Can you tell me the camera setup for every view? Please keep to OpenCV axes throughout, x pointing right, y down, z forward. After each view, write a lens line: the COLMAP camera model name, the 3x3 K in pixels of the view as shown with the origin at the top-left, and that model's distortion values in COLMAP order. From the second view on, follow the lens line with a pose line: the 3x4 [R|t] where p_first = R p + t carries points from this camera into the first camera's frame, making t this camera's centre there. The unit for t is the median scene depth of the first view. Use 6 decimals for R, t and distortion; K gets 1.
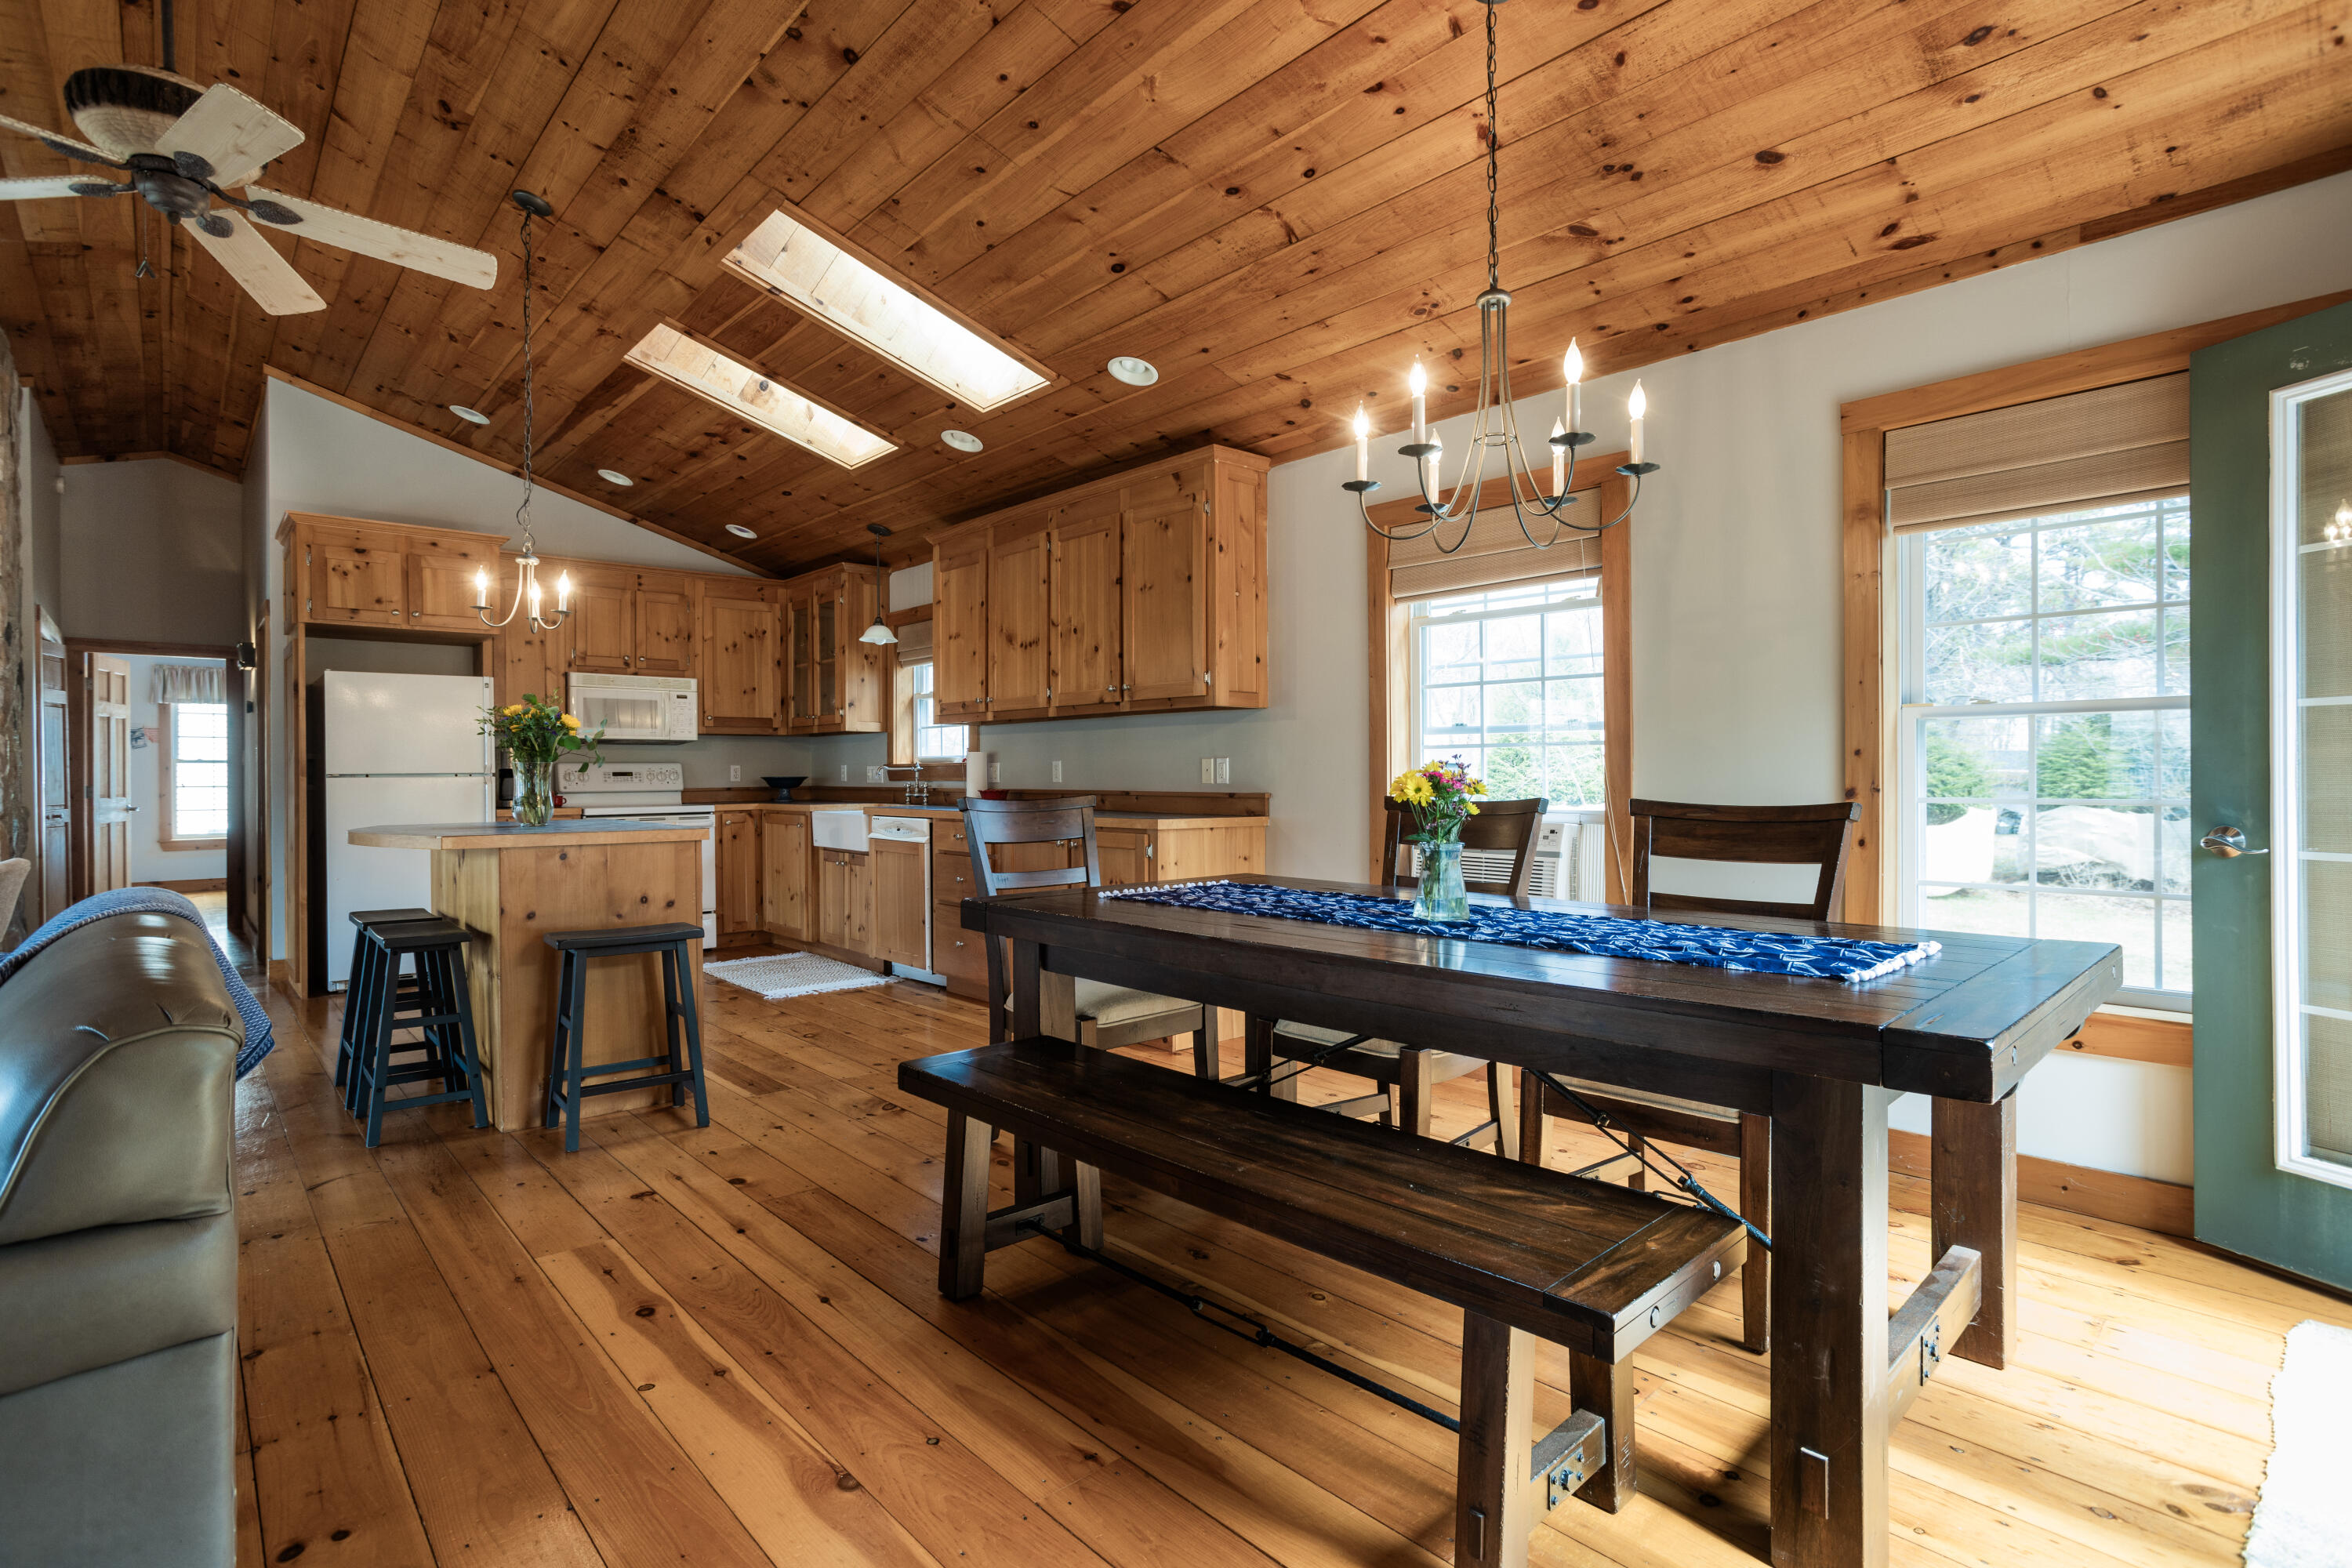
lens RADIAL K [[1127.6, 0, 1166.6], [0, 1127.6, 776.9], [0, 0, 1]] dist [-0.041163, 0.025287]
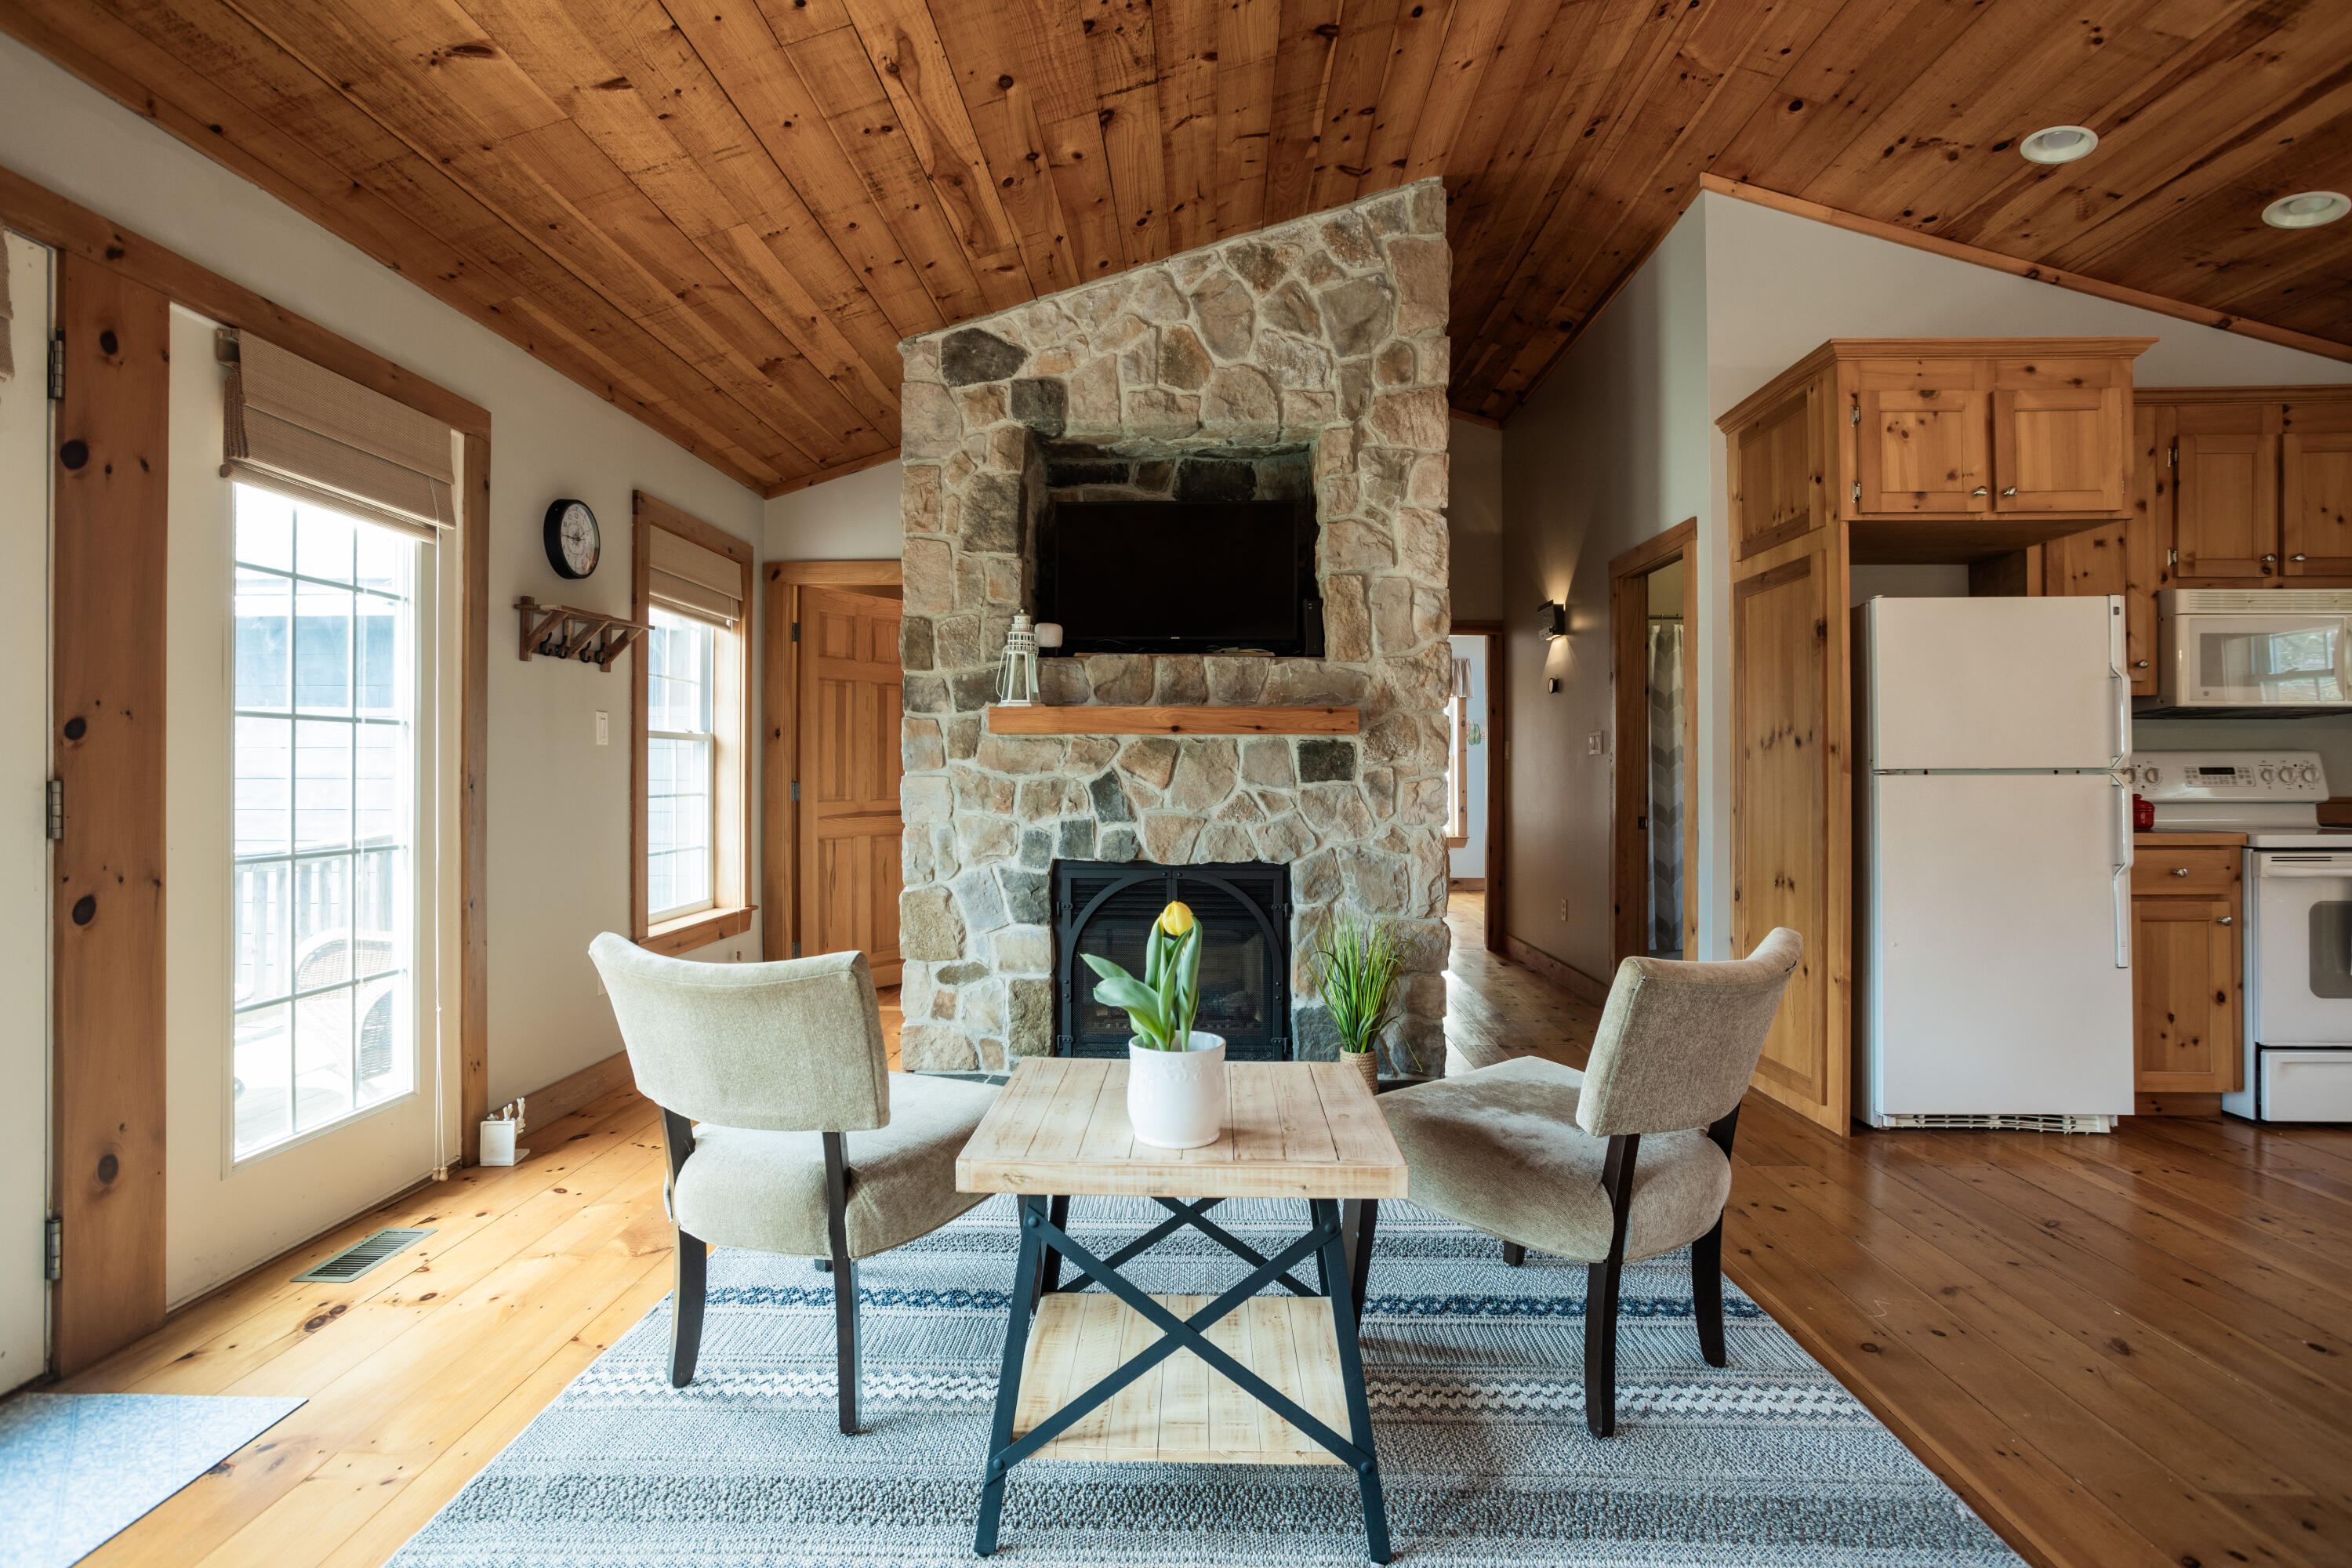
lens RADIAL K [[1140.7, 0, 1172.7], [0, 1140.7, 768.9], [0, 0, 1]] dist [-0.044885, 0.021663]
pose [[0.717577, 0.001299, -0.696478, -0.823101], [-0.004995, 0.999982, -0.003280, 0.001587], [0.696461, 0.005833, 0.717571, 0.397878]]
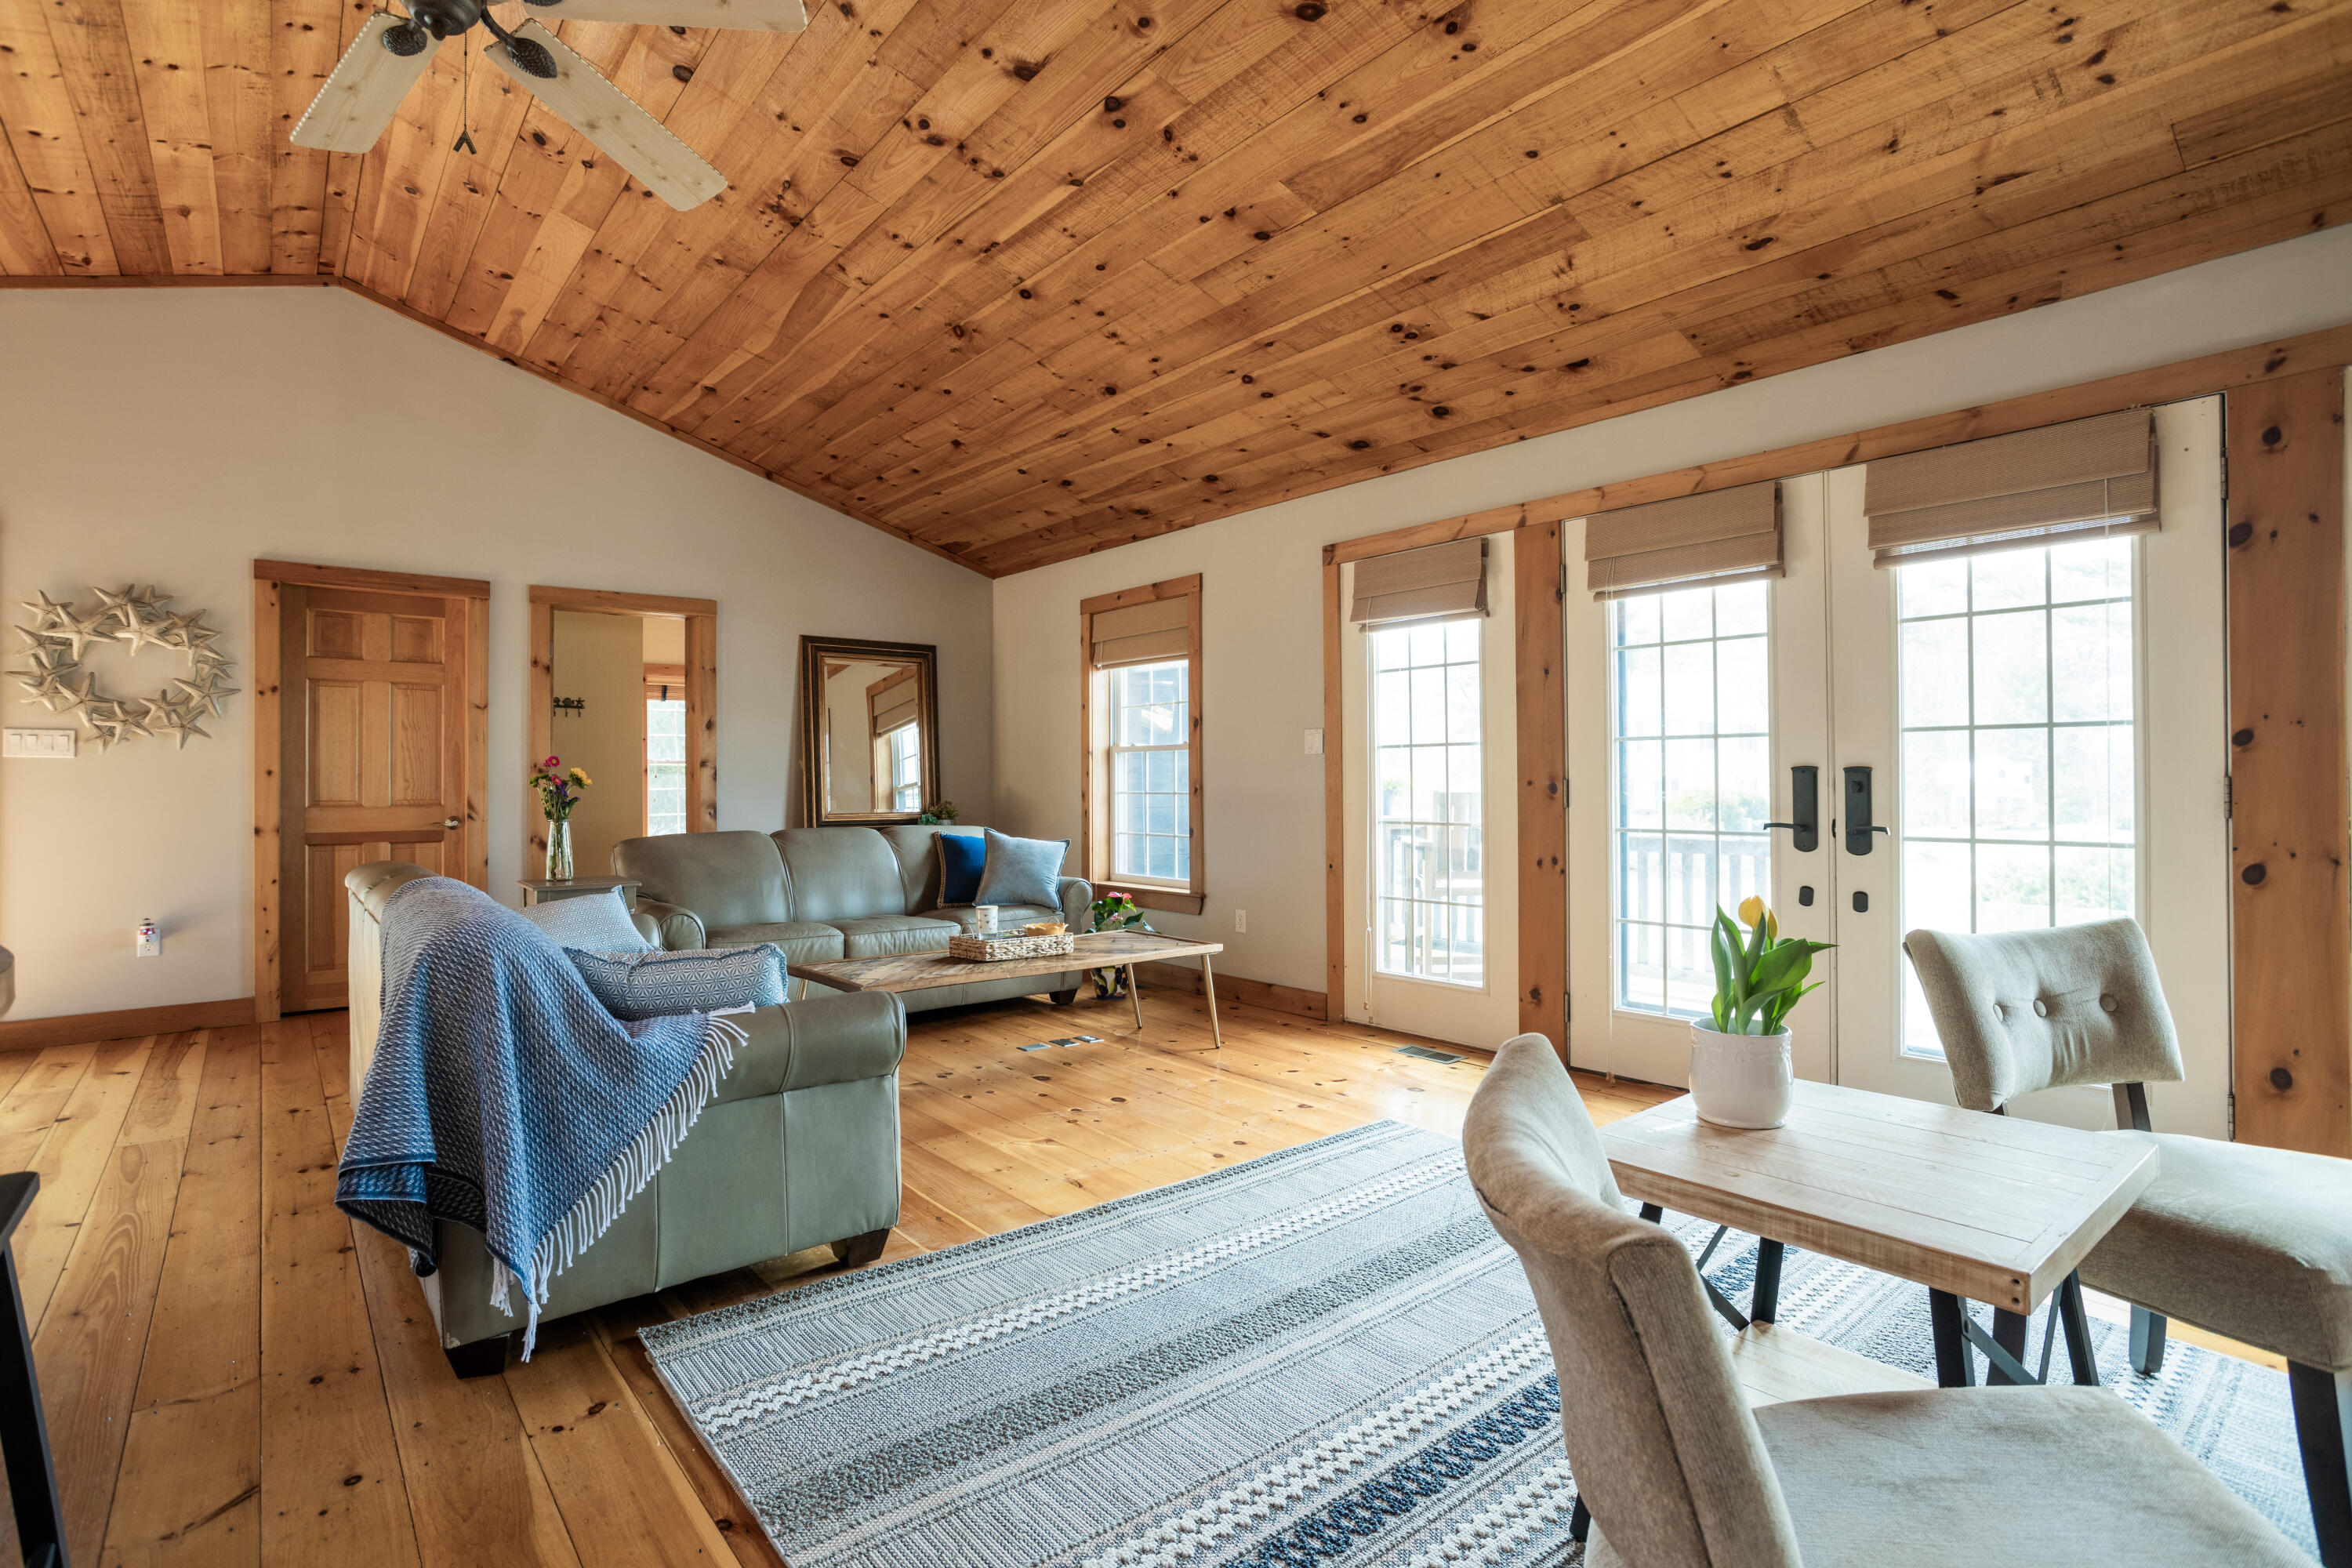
lens RADIAL K [[1140.7, 0, 1180.8], [0, 1140.7, 772.0], [0, 0, 1]] dist [-0.044885, 0.021663]
pose [[-0.998485, 0.008595, 0.054344, -0.920788], [0.008419, 0.999959, -0.003479, 0.001944], [-0.054372, -0.003016, -0.998516, 1.111357]]
